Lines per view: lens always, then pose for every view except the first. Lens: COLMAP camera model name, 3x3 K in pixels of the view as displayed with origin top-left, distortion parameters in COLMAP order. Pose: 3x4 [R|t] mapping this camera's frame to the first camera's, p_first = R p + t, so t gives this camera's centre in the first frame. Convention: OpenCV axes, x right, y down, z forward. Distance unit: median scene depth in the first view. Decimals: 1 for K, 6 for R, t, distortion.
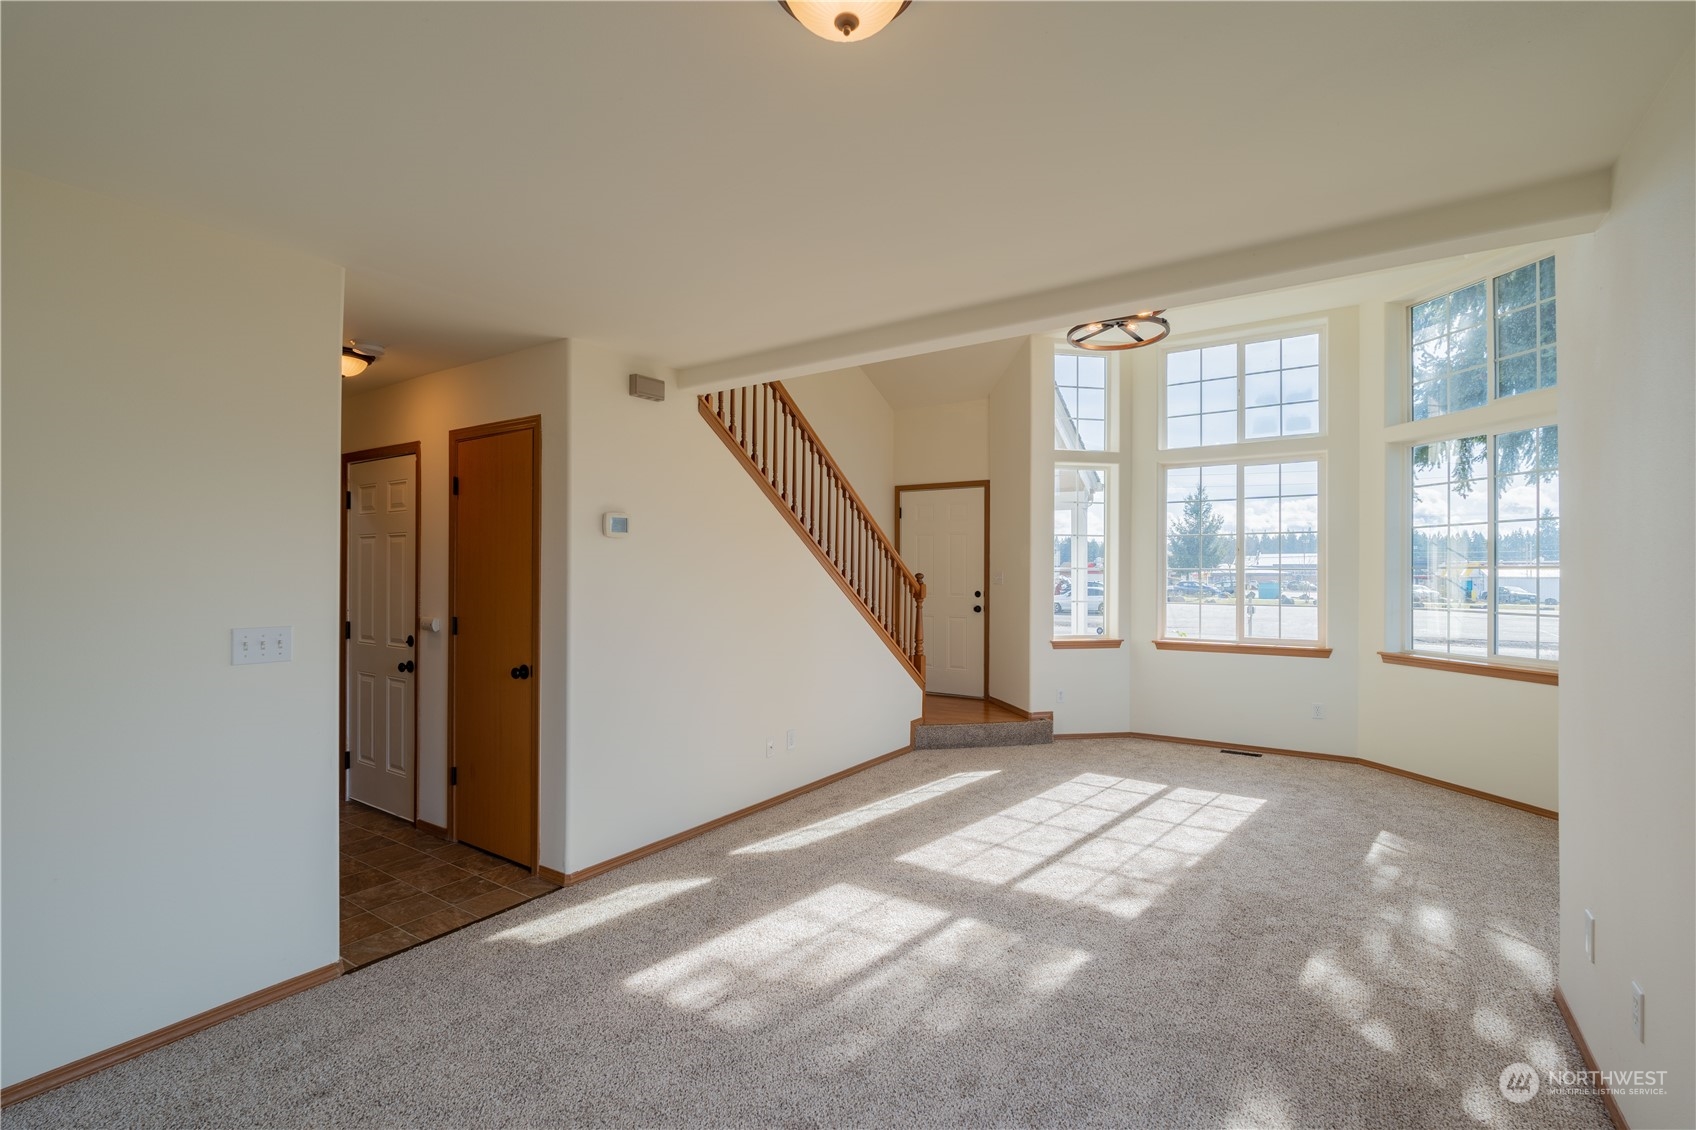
lens RADIAL K [[752.2, 0, 848.0], [0, 752.2, 565.0], [0, 0, 1]] dist [0.000129, 0.000044]
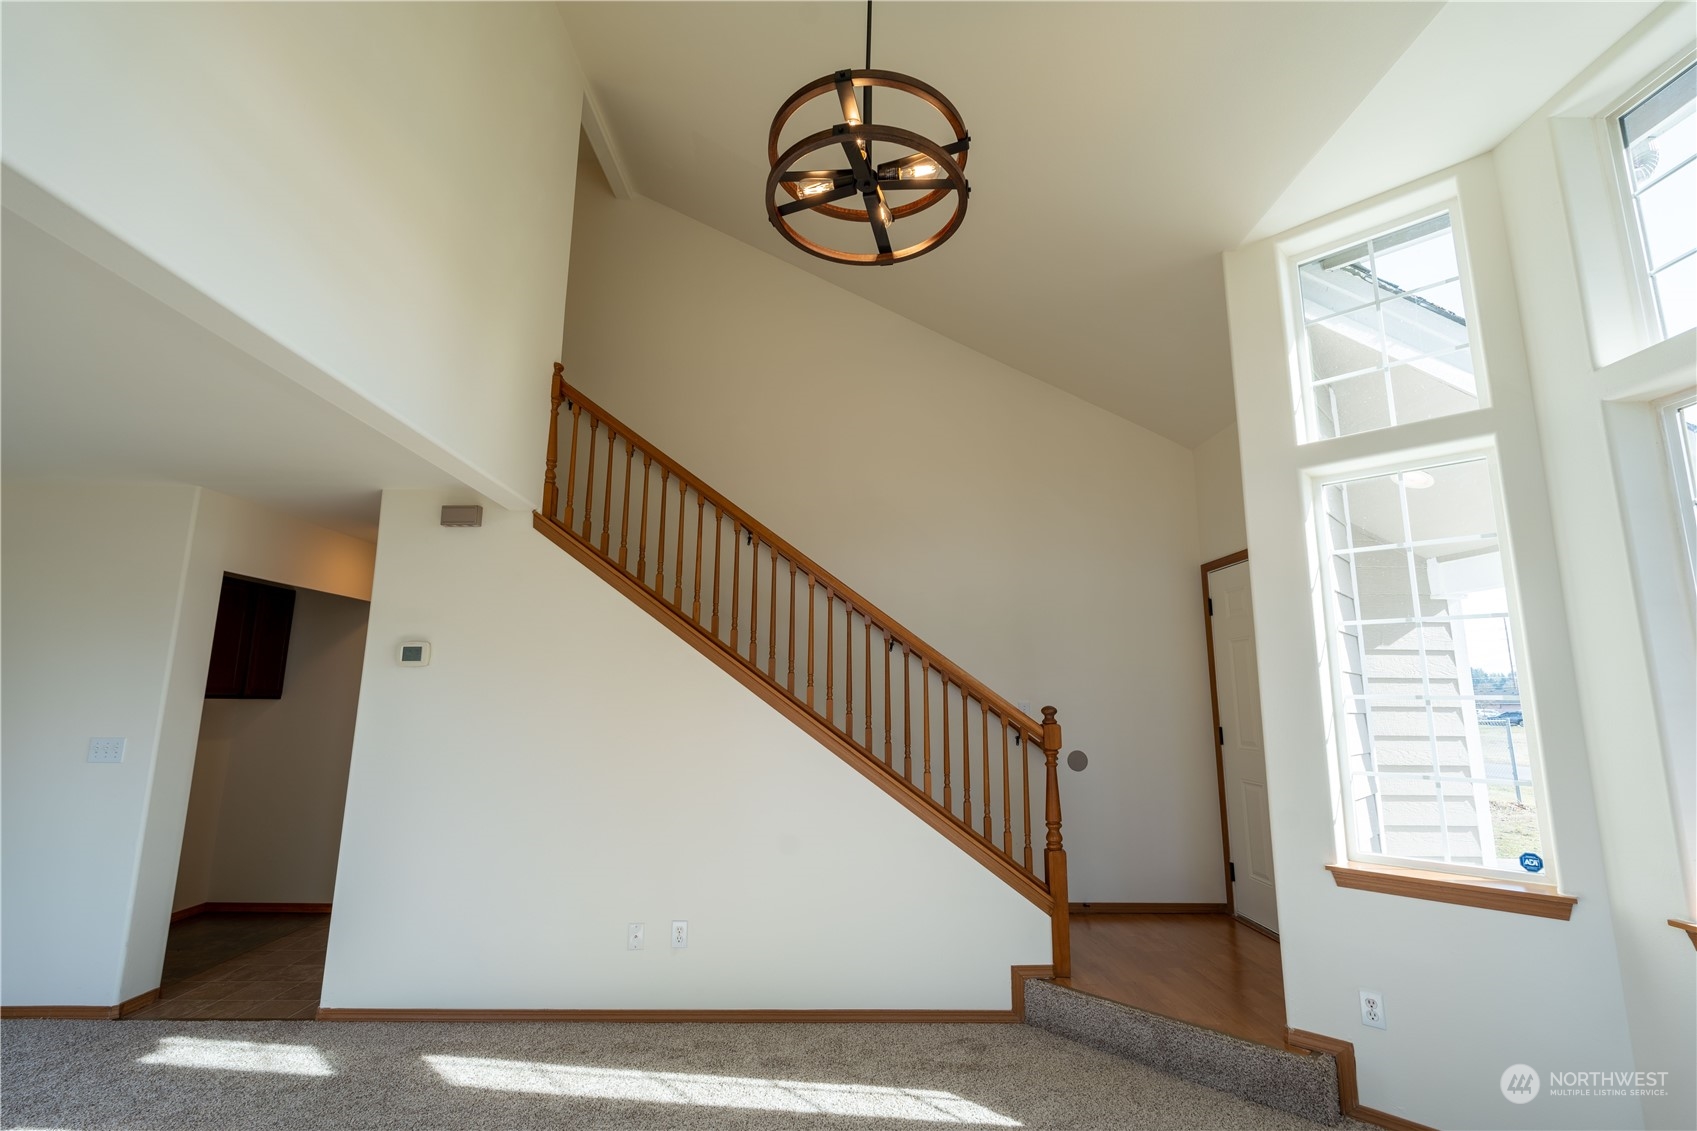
lens RADIAL K [[734.6, 0, 848.5], [0, 734.6, 565.5], [0, 0, 1]] dist [-0.008453, 0.000099]
pose [[0.576057, -0.144734, -0.804494, 0.762322], [0.003786, 0.984661, -0.174436, 0.002730], [0.817401, 0.097439, 0.567769, 0.819805]]
